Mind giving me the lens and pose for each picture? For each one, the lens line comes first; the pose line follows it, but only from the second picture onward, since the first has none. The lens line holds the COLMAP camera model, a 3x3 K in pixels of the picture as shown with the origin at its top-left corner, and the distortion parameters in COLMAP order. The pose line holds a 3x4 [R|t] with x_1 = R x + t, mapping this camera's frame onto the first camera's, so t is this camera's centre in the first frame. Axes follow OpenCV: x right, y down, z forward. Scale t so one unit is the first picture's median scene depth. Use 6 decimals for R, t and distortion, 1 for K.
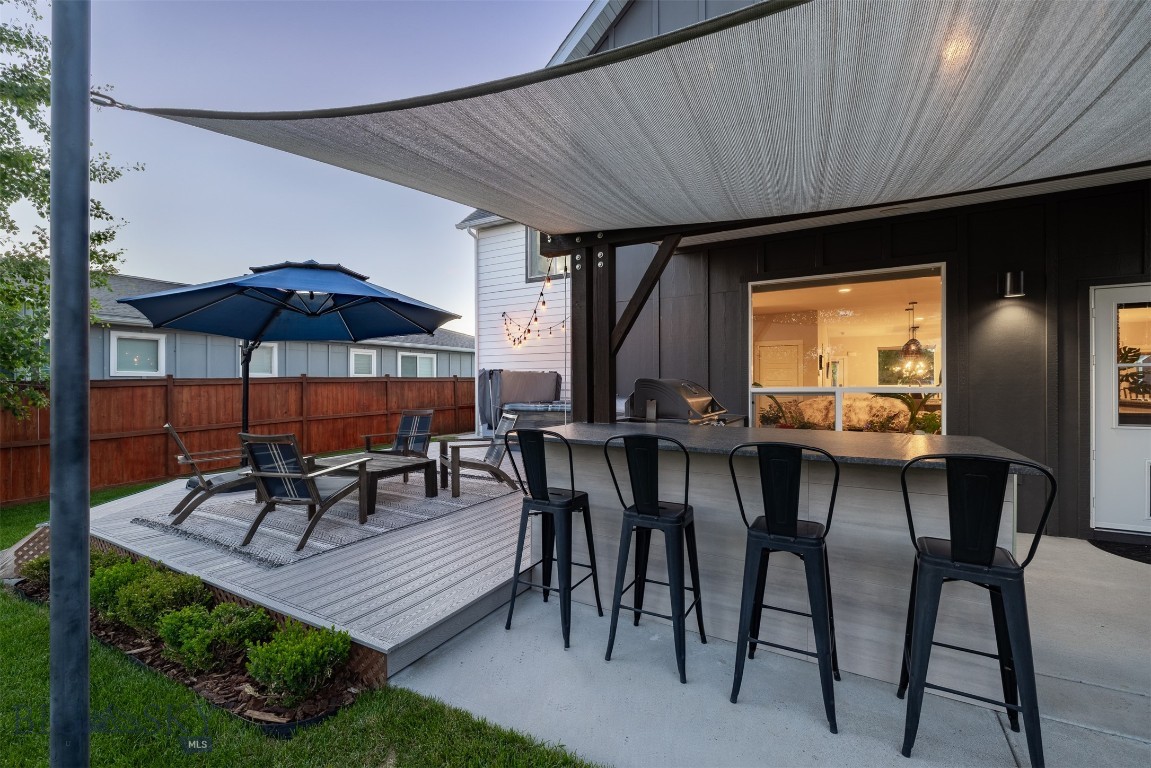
lens RADIAL K [[486.9, 0, 580.1], [0, 486.9, 387.6], [0, 0, 1]] dist [-0.001037, 0.001195]
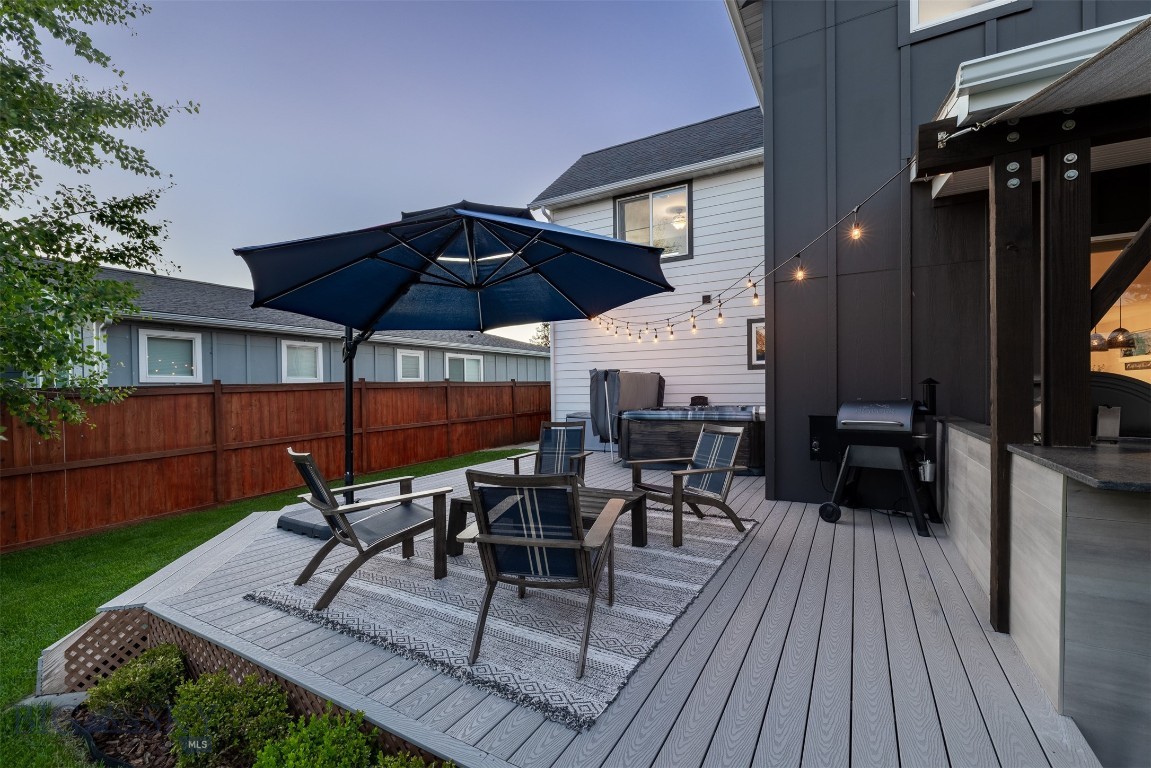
lens RADIAL K [[486.9, 0, 578.2], [0, 486.9, 399.1], [0, 0, 1]] dist [-0.001037, 0.001195]
pose [[0.999954, -0.009477, 0.001463, -0.301927], [0.009457, 0.999867, 0.013286, 0.001177], [-0.001588, -0.013271, 0.999911, 0.226657]]
